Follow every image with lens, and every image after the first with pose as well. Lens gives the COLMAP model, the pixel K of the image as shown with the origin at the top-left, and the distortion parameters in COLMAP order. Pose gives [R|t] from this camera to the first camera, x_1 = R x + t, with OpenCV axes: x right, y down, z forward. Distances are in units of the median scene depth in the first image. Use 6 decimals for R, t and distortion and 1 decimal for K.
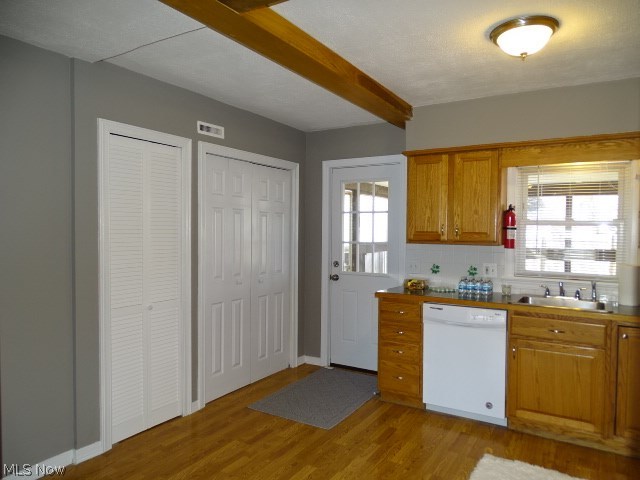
lens RADIAL K [[451.6, 0, 321.8], [0, 451.6, 242.4], [0, 0, 1]] dist [-0.006283, -0.003603]
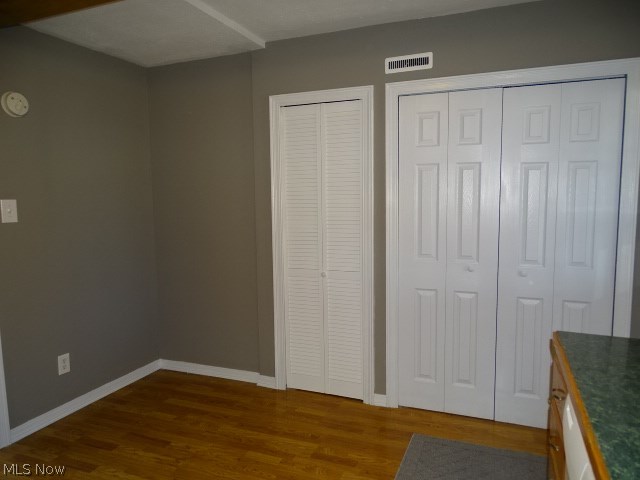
lens RADIAL K [[451.6, 0, 321.8], [0, 451.6, 242.4], [0, 0, 1]] dist [-0.006283, -0.003603]
pose [[0.166308, 0.092461, -0.981729, 0.555855], [-0.013029, 0.995713, 0.091571, -0.015986], [0.985988, -0.002438, 0.166800, 0.795037]]
